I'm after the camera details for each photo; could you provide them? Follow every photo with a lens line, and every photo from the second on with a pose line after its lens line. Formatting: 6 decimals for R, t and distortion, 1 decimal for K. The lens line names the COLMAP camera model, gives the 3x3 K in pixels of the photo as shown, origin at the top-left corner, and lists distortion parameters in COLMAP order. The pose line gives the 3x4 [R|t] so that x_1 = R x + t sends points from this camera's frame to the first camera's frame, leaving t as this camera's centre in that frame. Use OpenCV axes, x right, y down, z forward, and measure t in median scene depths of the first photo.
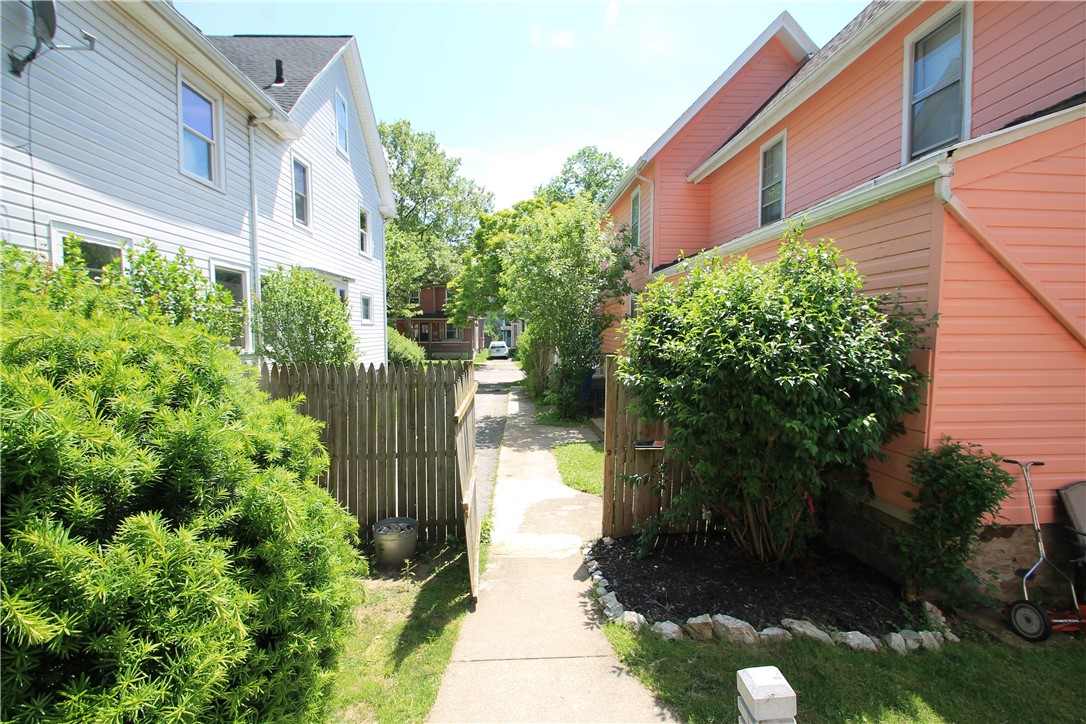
lens RADIAL K [[518.7, 0, 544.4], [0, 518.7, 362.7], [0, 0, 1]] dist [-0.014874, -0.000642]
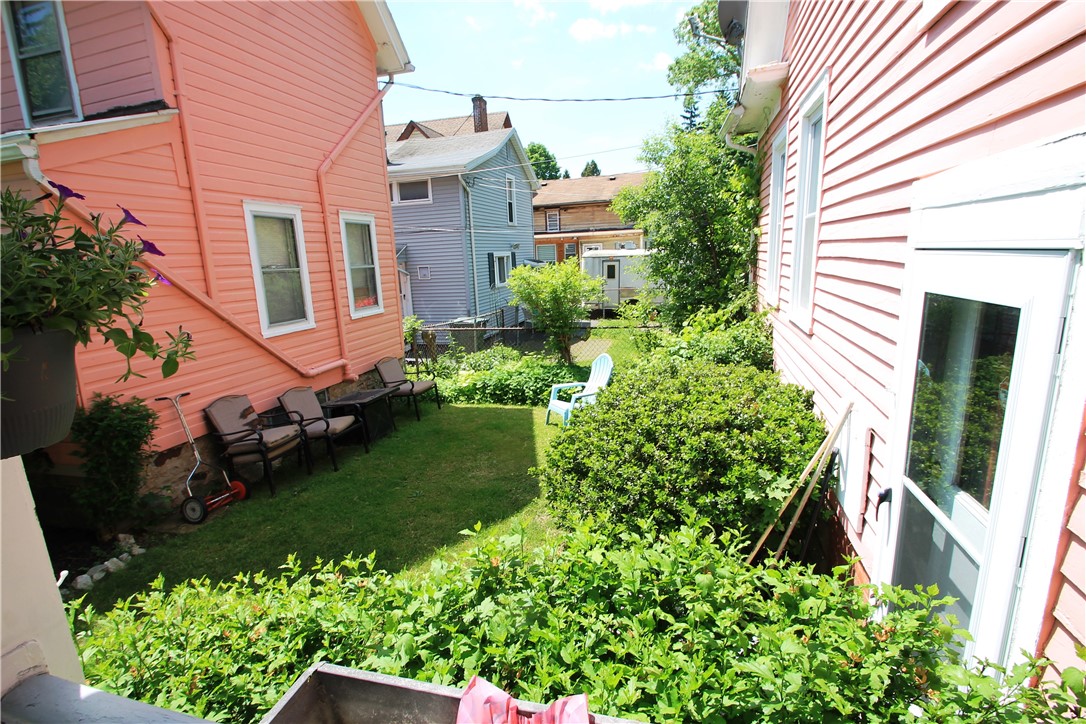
lens RADIAL K [[518.7, 0, 539.6], [0, 518.7, 363.4], [0, 0, 1]] dist [-0.014874, -0.000642]
pose [[0.329545, -0.209847, 0.920524, 0.066651], [0.103582, 0.977137, 0.185671, -0.033172], [-0.938441, 0.034163, 0.343747, -0.323749]]
